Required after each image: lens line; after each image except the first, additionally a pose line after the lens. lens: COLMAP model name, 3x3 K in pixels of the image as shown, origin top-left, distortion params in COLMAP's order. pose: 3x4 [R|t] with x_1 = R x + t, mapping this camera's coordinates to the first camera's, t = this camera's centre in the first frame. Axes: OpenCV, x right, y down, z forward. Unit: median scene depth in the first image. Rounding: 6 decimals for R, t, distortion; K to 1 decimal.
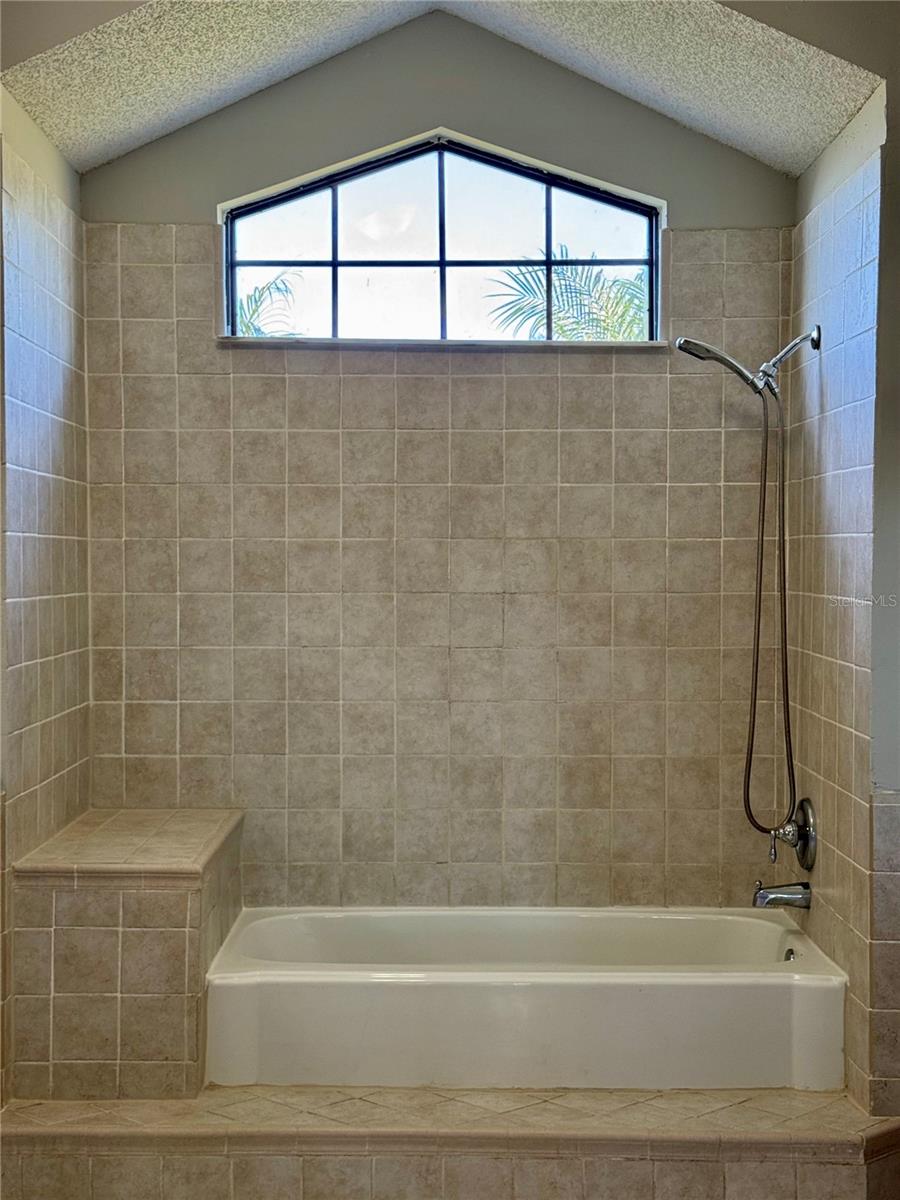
lens RADIAL K [[1674.3, 0, 449.4], [0, 1674.3, 600.8], [0, 0, 1]] dist [0.129619, 0.000000]
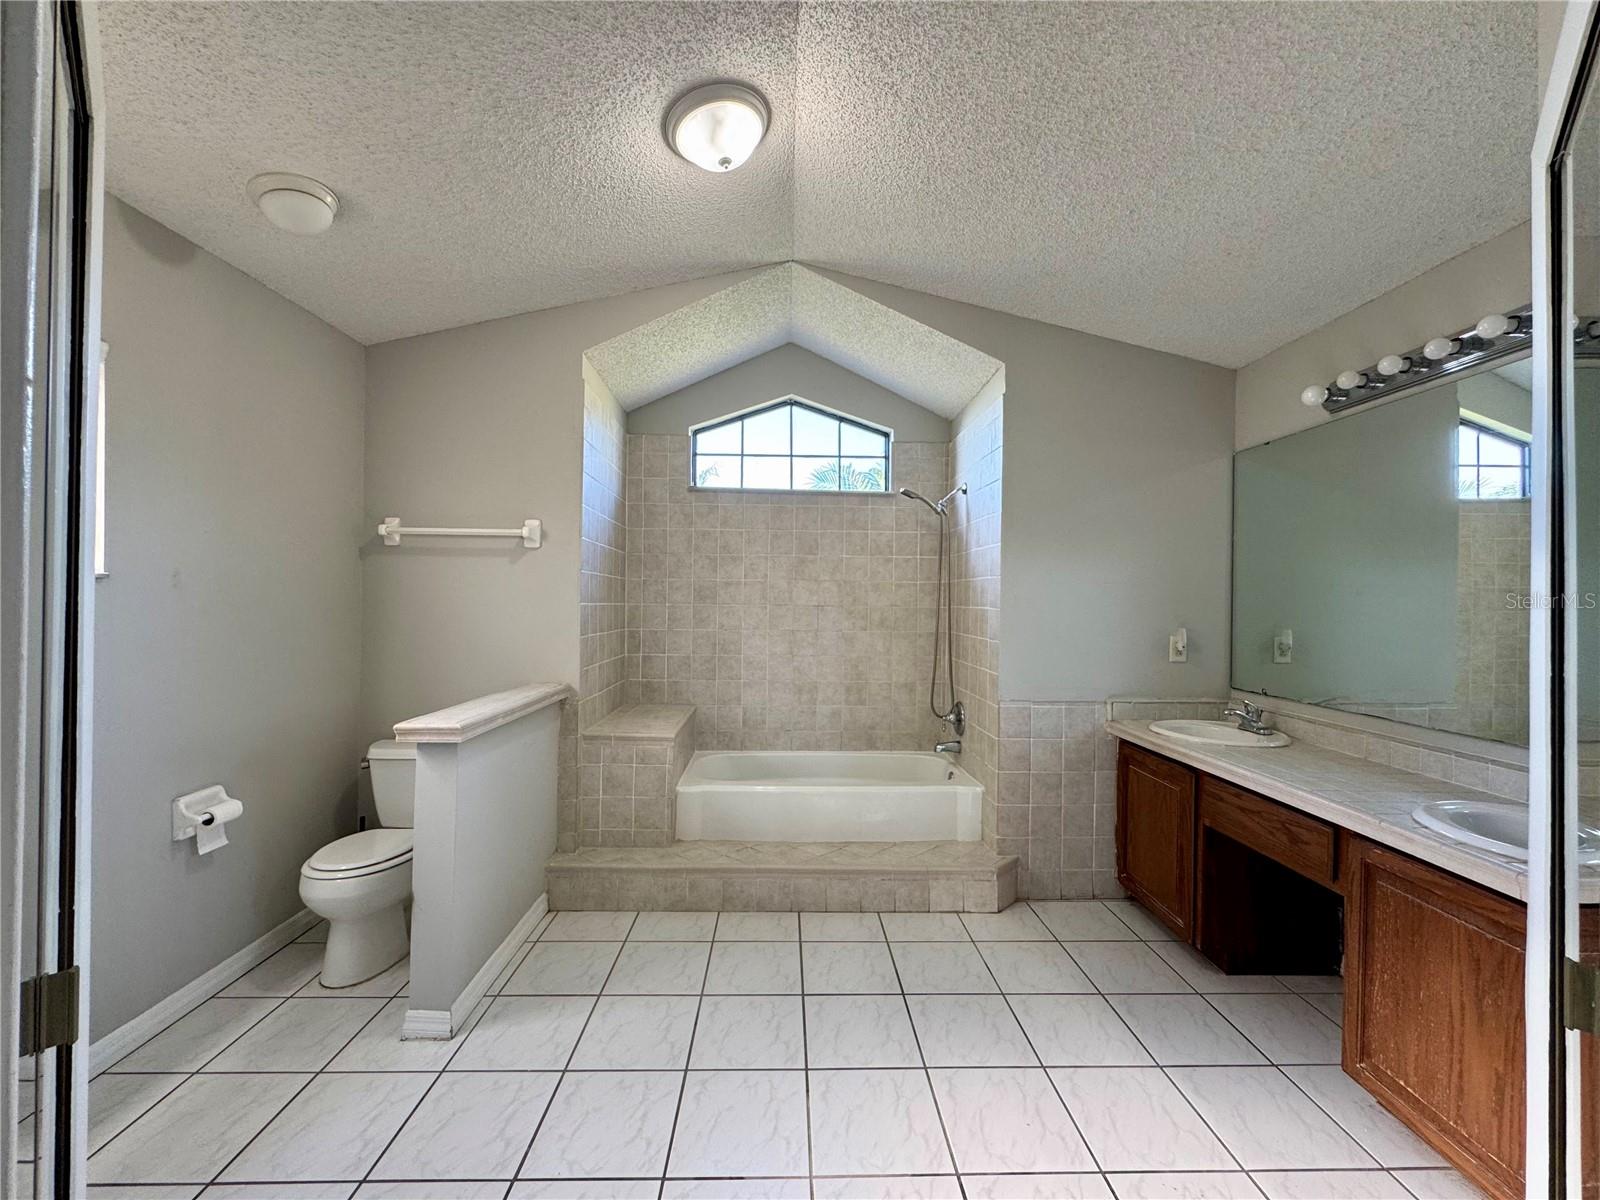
lens RADIAL K [[642.5, 0, 802.0], [0, 642.5, 599.2], [0, 0, 1]] dist [-0.001804, -0.000082]
pose [[0.999381, 0.011161, 0.033375, -0.016745], [-0.010128, 0.999469, -0.030966, 0.012985], [-0.033703, 0.030609, 0.998963, 0.174757]]
